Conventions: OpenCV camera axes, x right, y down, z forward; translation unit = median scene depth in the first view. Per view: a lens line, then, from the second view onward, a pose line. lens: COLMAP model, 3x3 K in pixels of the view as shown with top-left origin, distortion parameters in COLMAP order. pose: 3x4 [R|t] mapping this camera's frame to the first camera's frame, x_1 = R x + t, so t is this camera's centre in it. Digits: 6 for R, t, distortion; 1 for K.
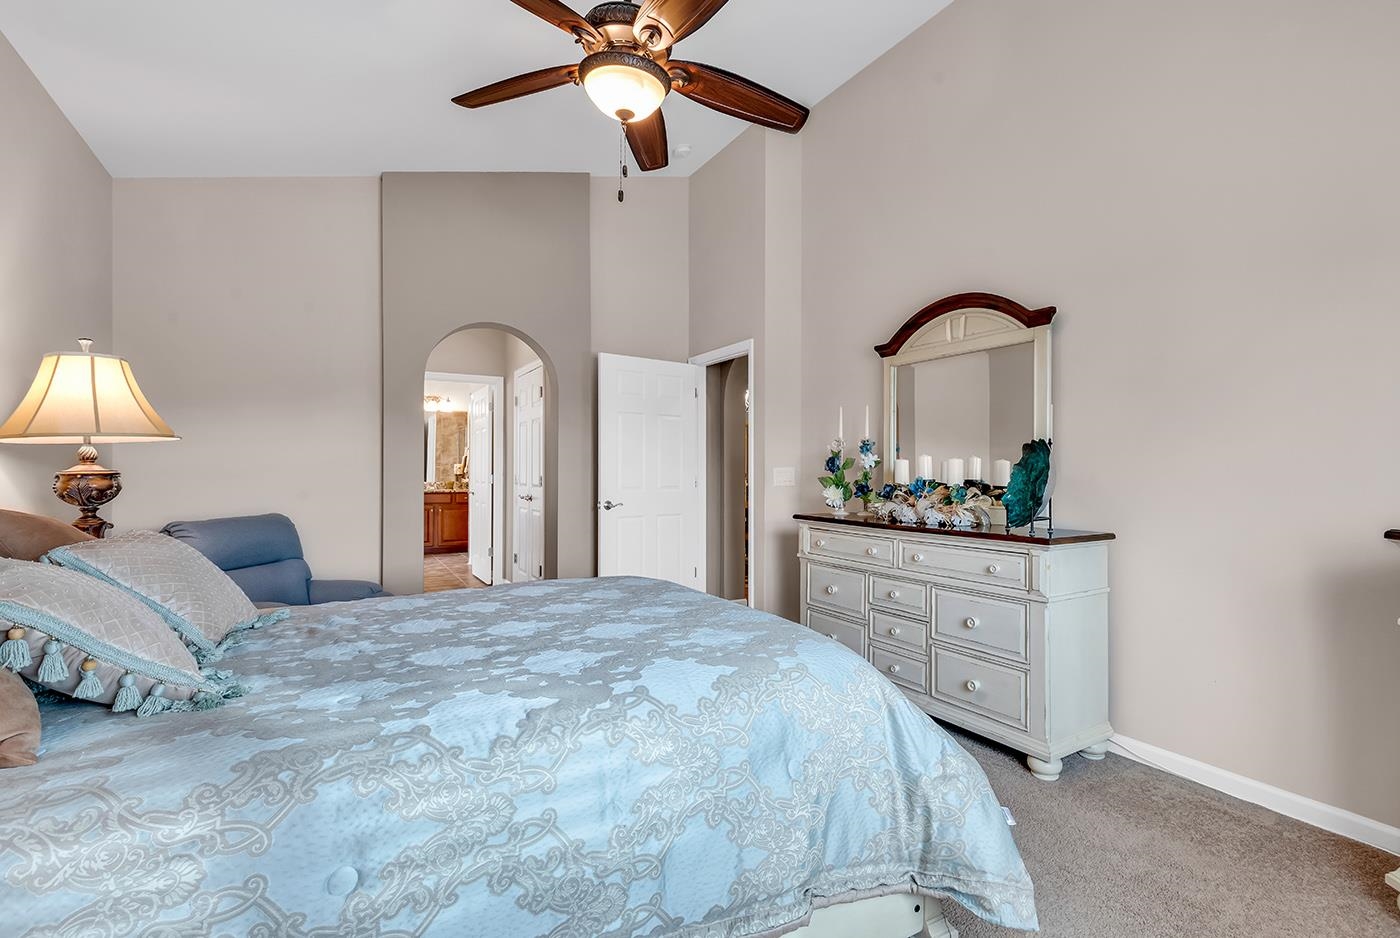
lens RADIAL K [[647.6, 0, 712.7], [0, 647.6, 472.2], [0, 0, 1]] dist [0.002455, 0.000790]
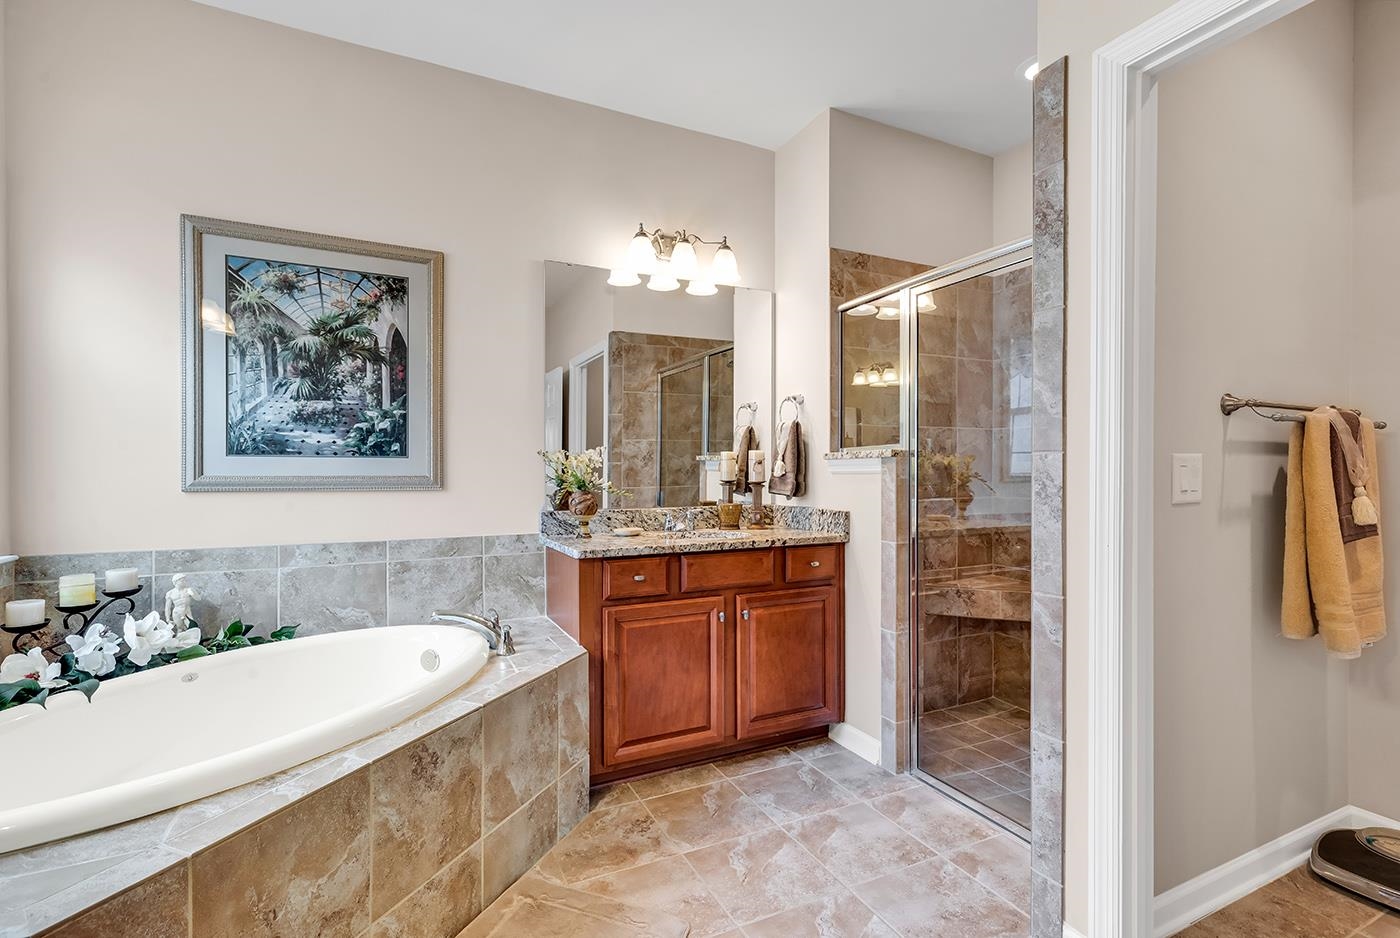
lens RADIAL K [[632.7, 0, 715.8], [0, 632.7, 475.6], [0, 0, 1]] dist [0.003162, 0.001092]
pose [[0.999370, -0.003863, -0.035288, -0.413574], [0.004002, 0.999984, 0.003876, -0.001392], [0.035272, -0.004015, 0.999370, 0.710648]]
